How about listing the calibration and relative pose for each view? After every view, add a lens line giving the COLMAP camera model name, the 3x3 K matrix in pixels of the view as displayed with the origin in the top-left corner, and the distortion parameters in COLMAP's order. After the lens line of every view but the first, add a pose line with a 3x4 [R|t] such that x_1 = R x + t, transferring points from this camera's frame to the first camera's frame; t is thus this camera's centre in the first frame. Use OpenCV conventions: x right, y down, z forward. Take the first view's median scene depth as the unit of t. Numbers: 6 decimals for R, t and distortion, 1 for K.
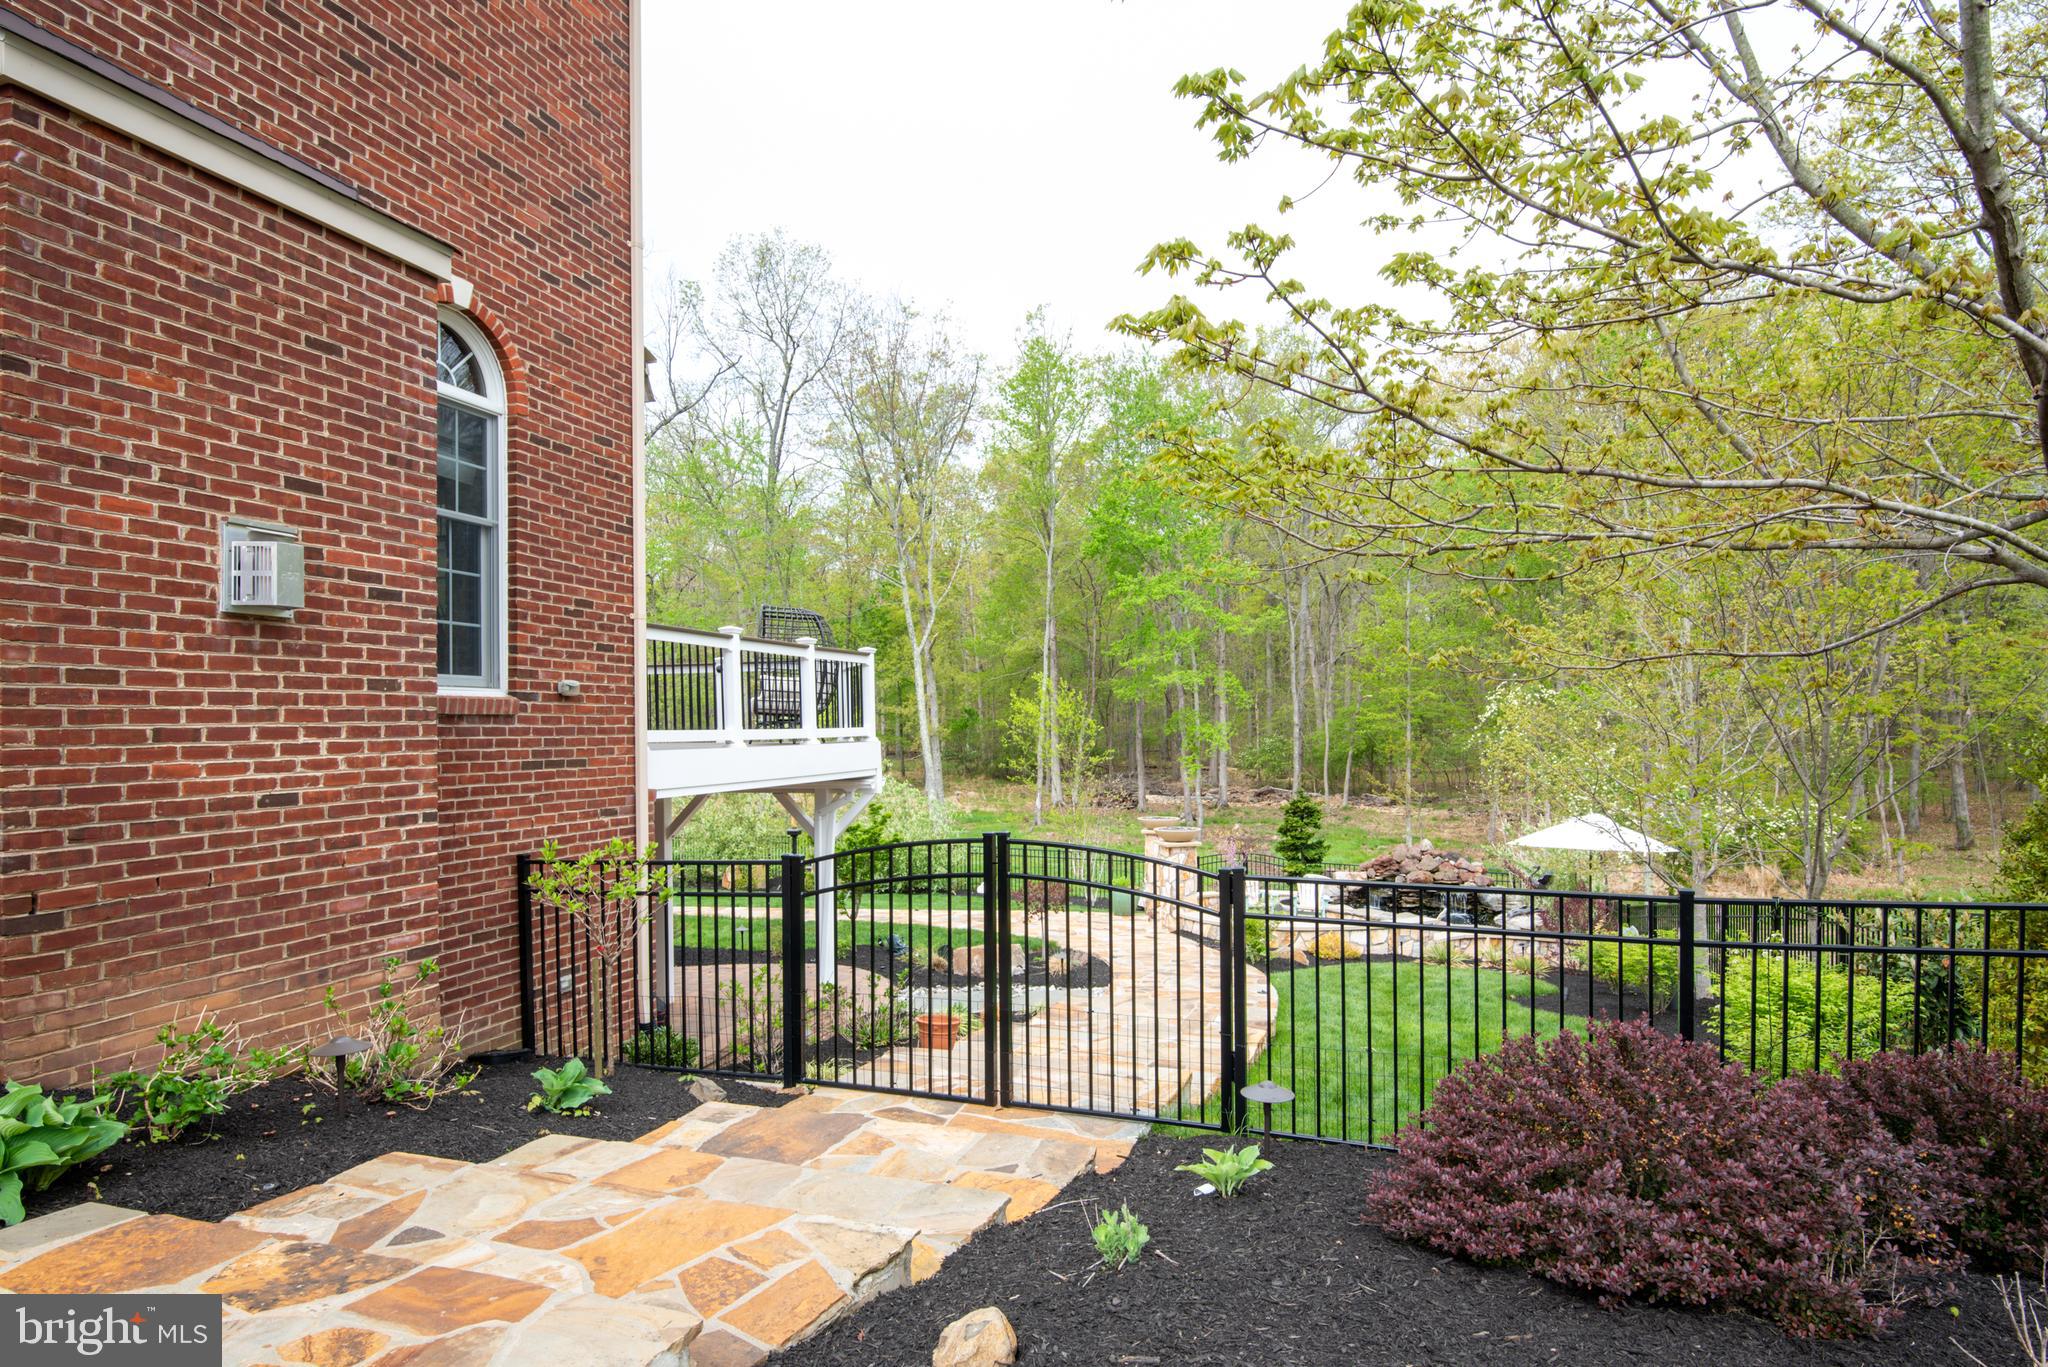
lens RADIAL K [[1090.5, 0, 987.8], [0, 1090.5, 734.8], [0, 0, 1]] dist [-0.001442, -0.000371]
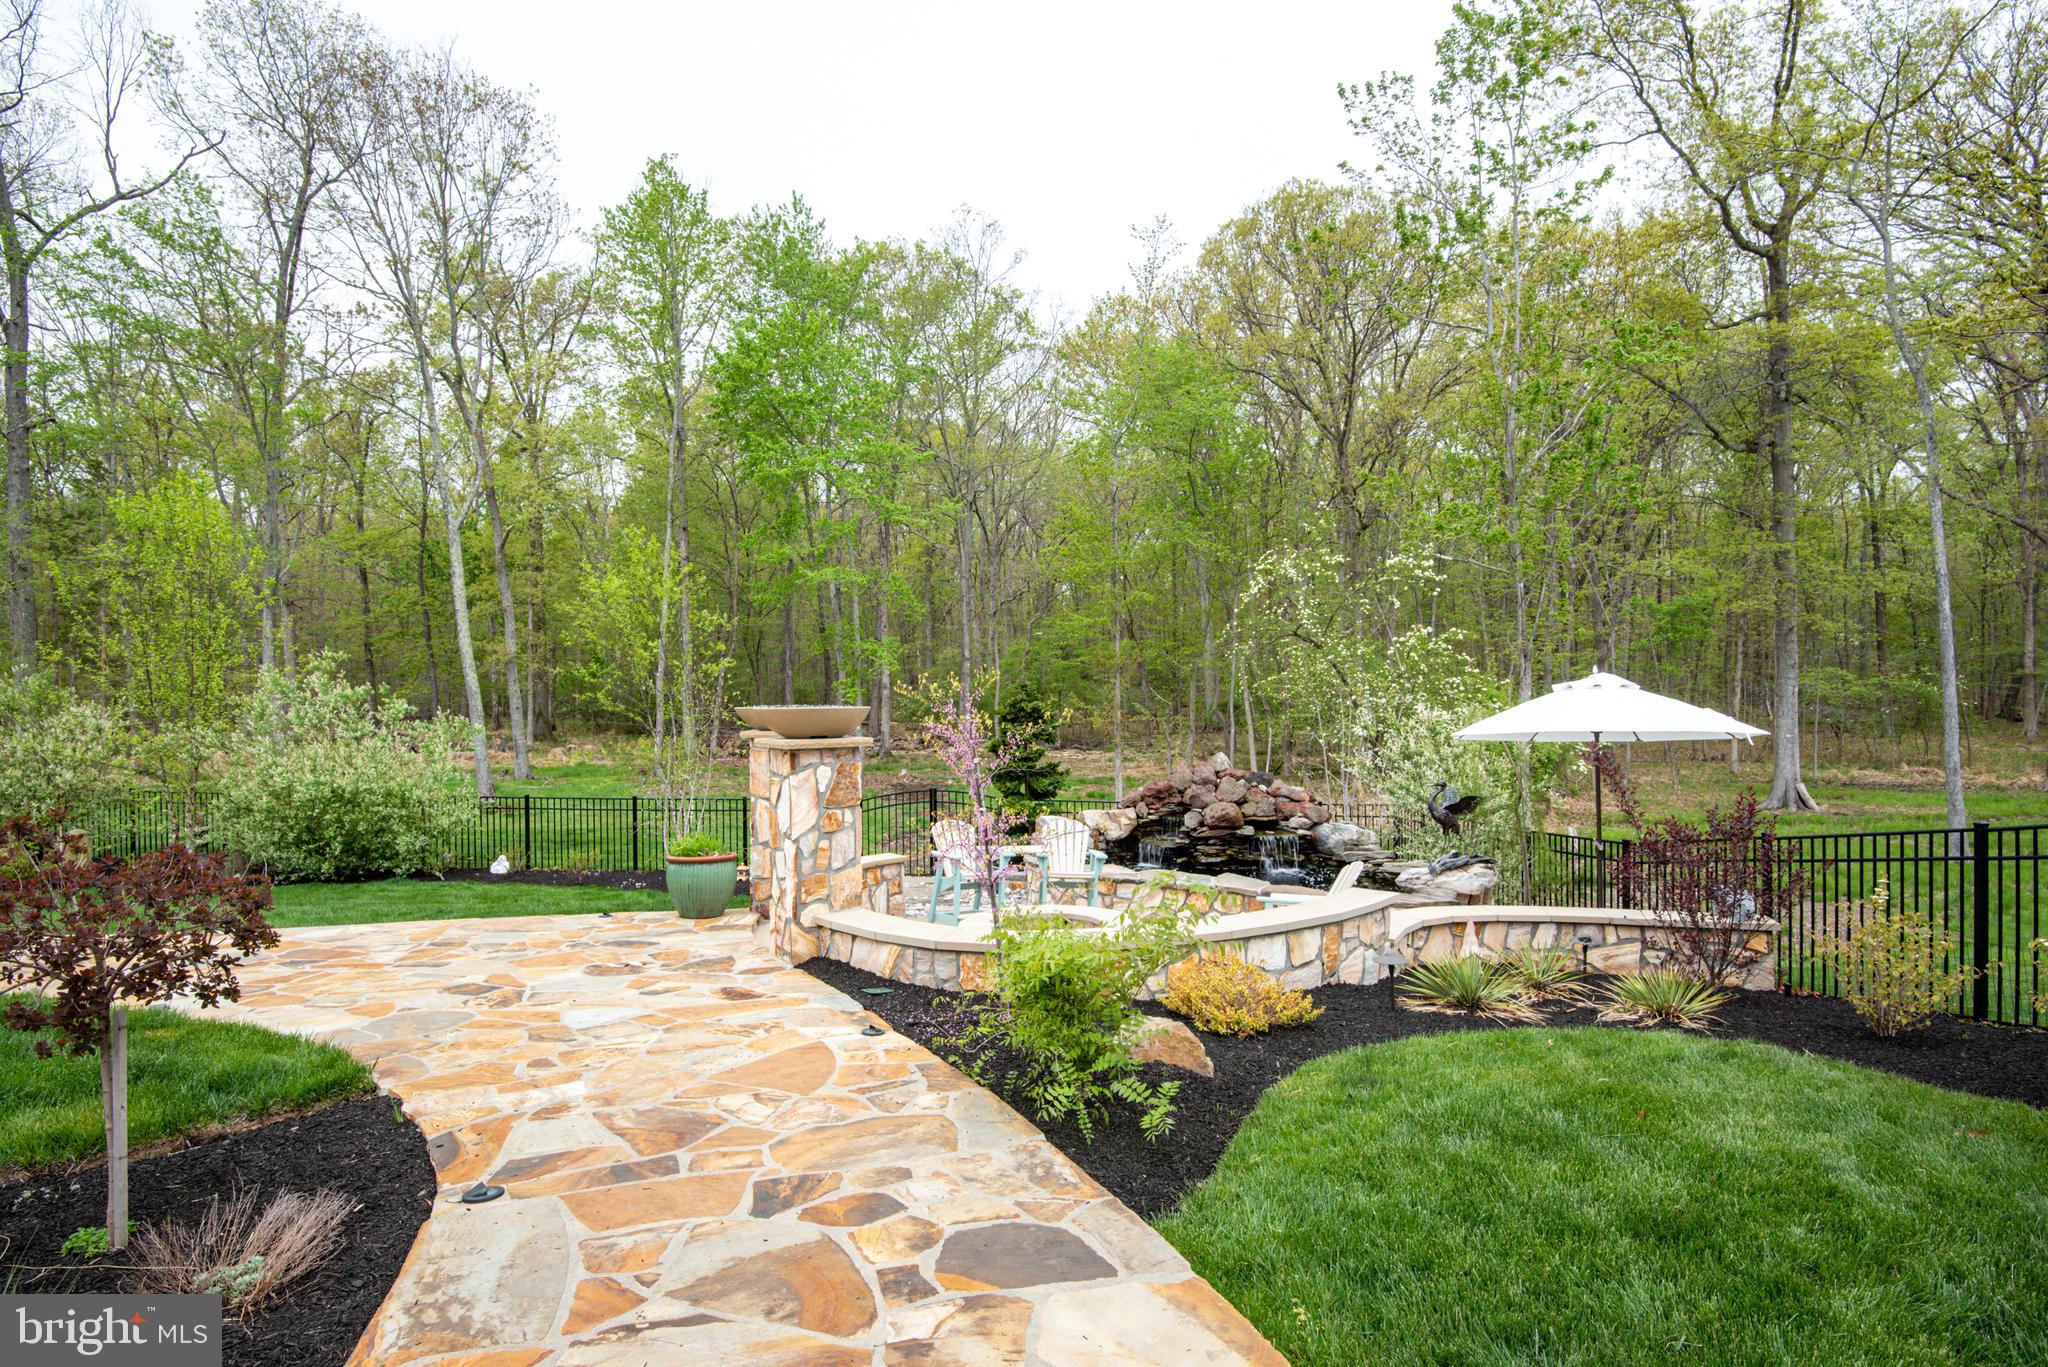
lens RADIAL K [[991.1, 0, 1025.5], [0, 991.1, 704.3], [0, 0, 1]] dist [-0.001703, -0.024976]
pose [[0.935205, -0.000188, 0.354107, 0.050989], [0.001465, 0.999993, -0.003338, 0.037997], [-0.354104, 0.003641, 0.935199, 0.275602]]
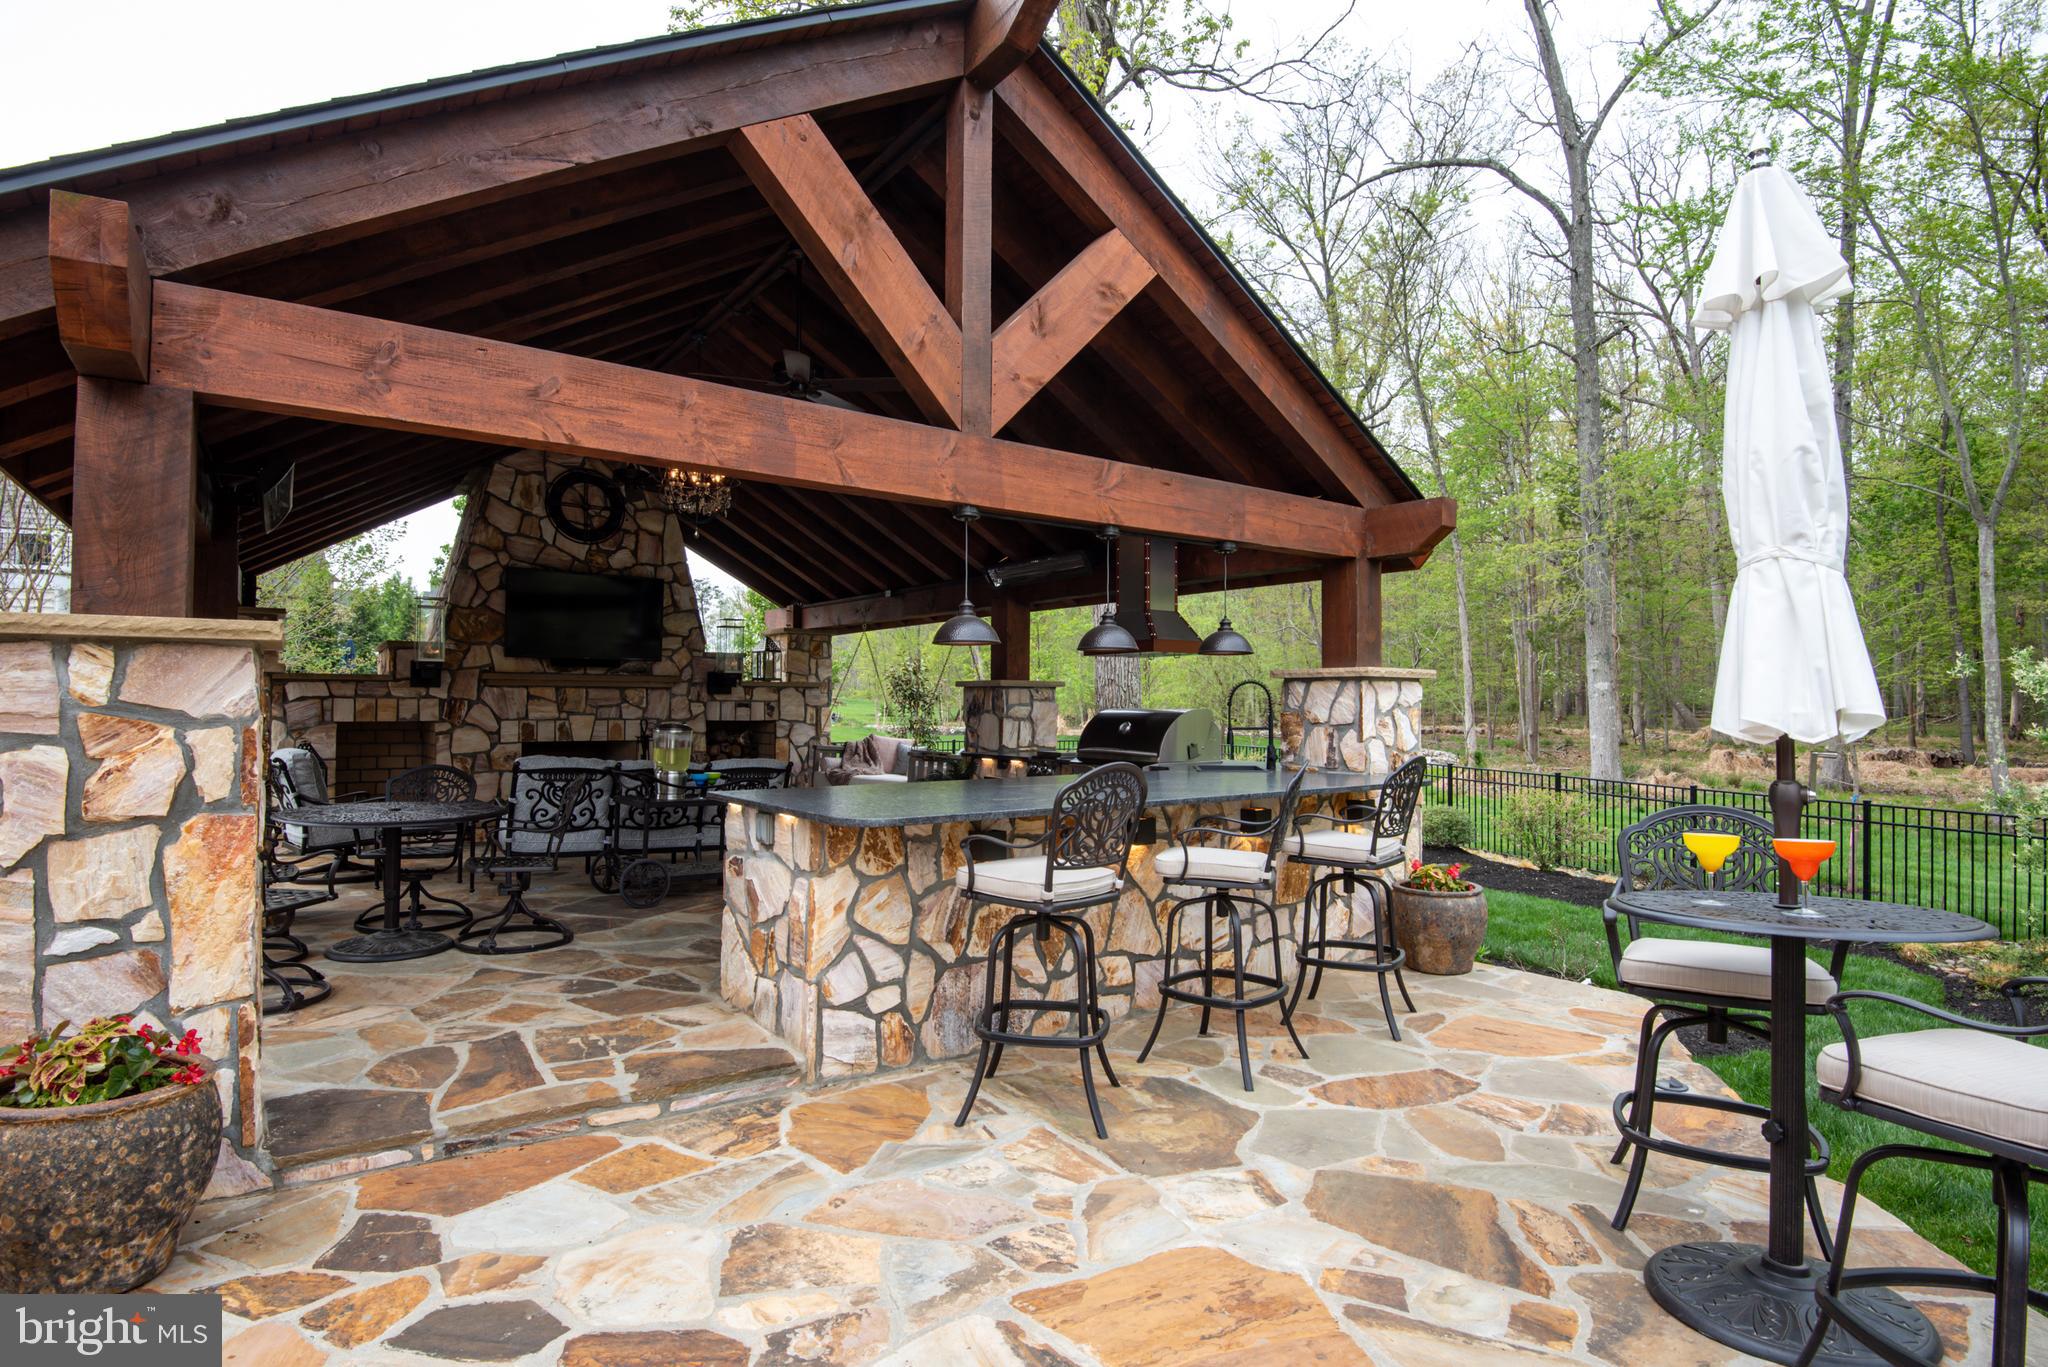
lens RADIAL K [[1008.9, 0, 1033.3], [0, 1008.9, 687.3], [0, 0, 1]] dist [-0.004093, -0.021897]
pose [[0.758551, 0.003163, -0.651606, -0.248955], [-0.016421, 0.999763, -0.014263, 0.051844], [0.651406, 0.021520, 0.758424, 0.516323]]
